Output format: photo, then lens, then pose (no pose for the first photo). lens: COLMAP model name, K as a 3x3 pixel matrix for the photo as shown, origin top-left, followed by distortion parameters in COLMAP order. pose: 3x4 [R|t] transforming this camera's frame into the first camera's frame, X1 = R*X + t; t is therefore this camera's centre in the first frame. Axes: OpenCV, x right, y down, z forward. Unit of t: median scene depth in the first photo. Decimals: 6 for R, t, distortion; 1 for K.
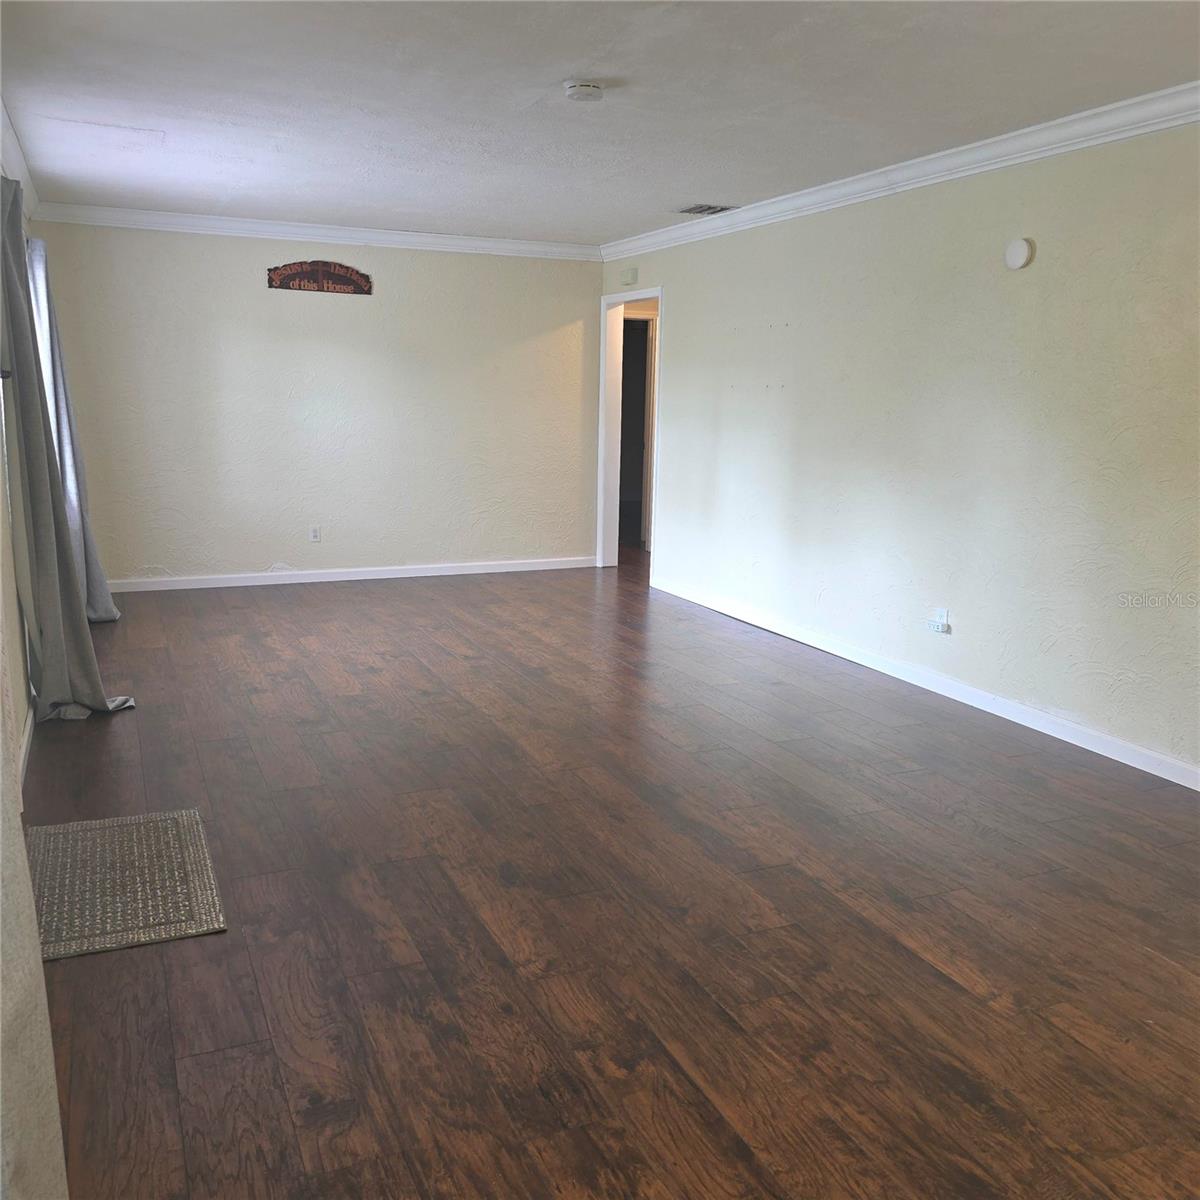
lens RADIAL K [[1075.5, 0, 587.7], [0, 1075.5, 600.9], [0, 0, 1]] dist [0.081135, -0.104699]
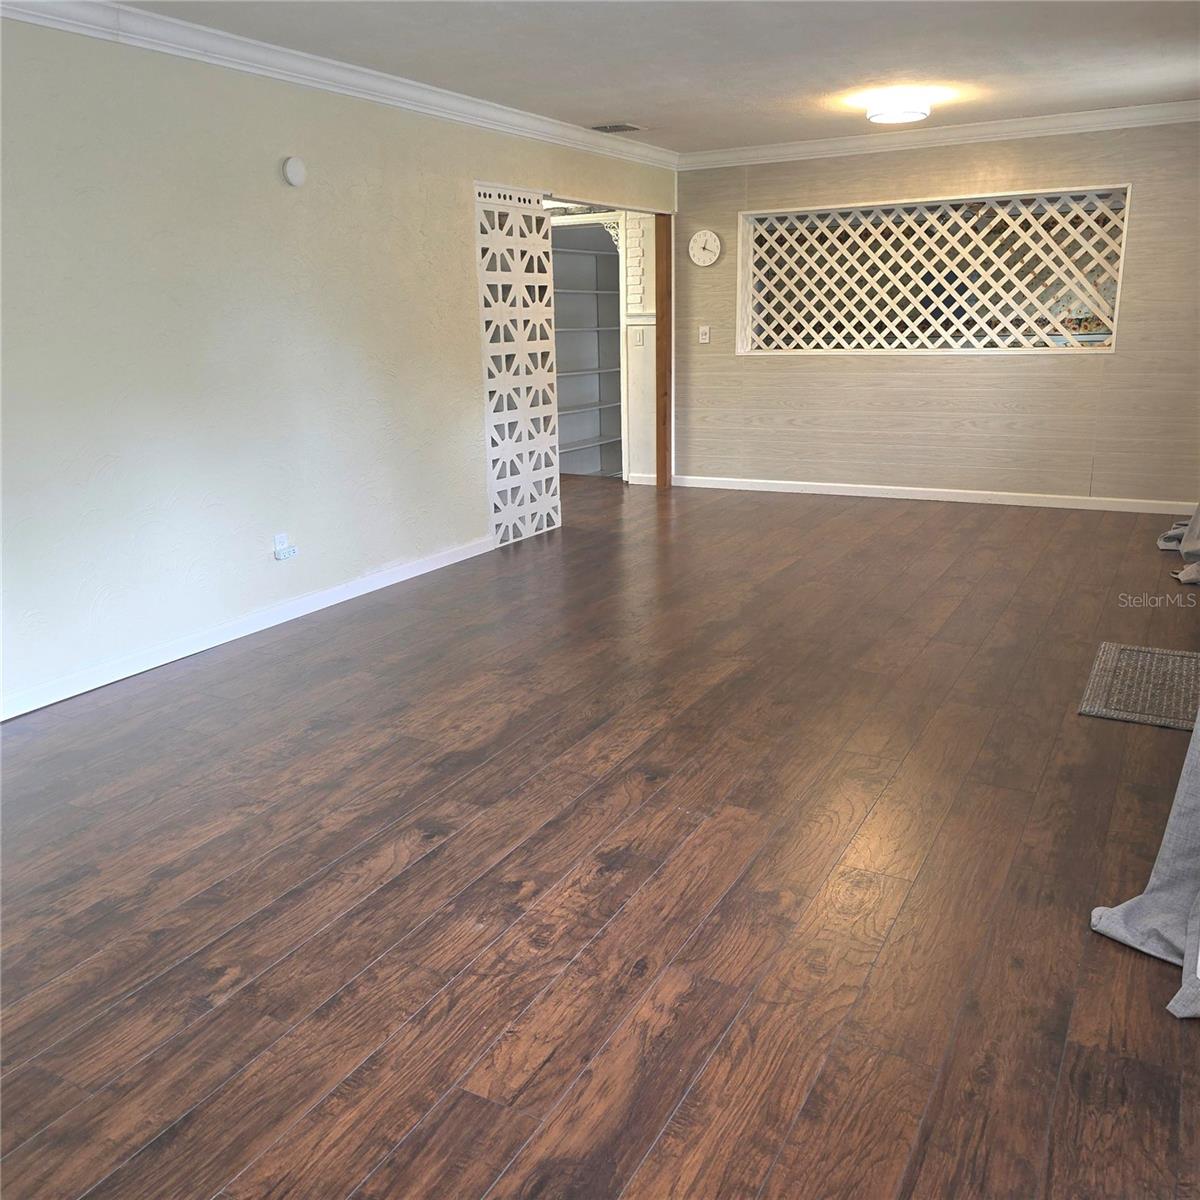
lens RADIAL K [[1075.5, 0, 591.0], [0, 1075.5, 600.1], [0, 0, 1]] dist [0.081135, -0.104699]
pose [[-0.604583, -0.215610, 0.766806, -0.642039], [0.164106, 0.908301, 0.384784, -0.287151], [-0.779454, 0.358472, -0.513760, 1.404826]]
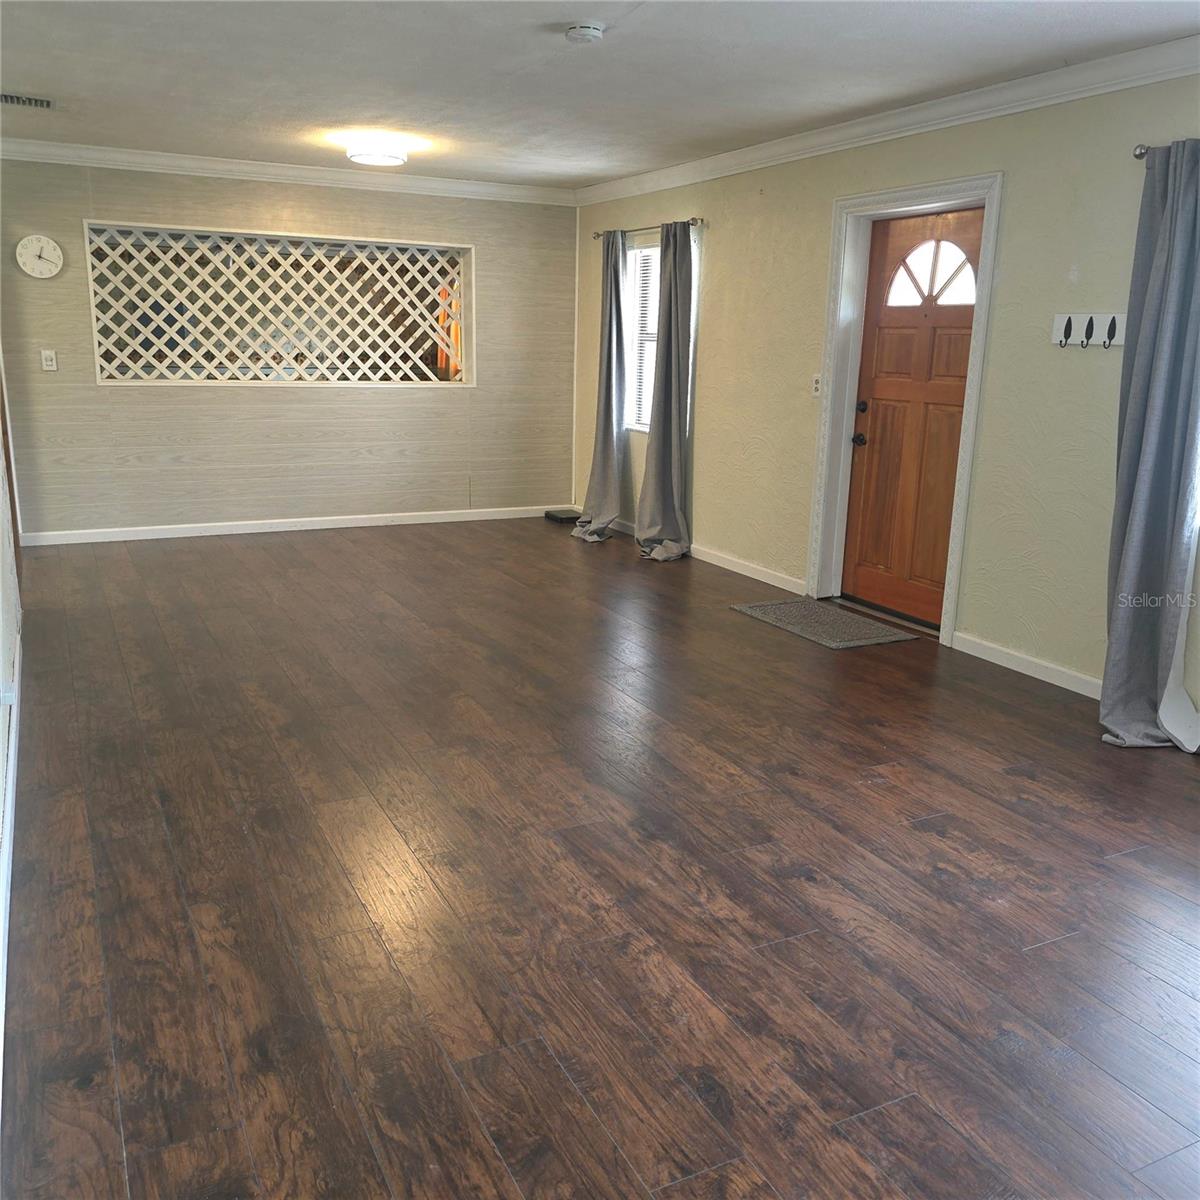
lens RADIAL K [[1075.5, 0, 606.4], [0, 1075.5, 595.7], [0, 0, 1]] dist [0.081135, -0.104699]
pose [[-0.997454, -0.027691, -0.065713, 0.023551], [-0.052593, 0.907986, 0.415687, -0.331565], [0.048156, 0.418085, -0.907131, 1.688620]]
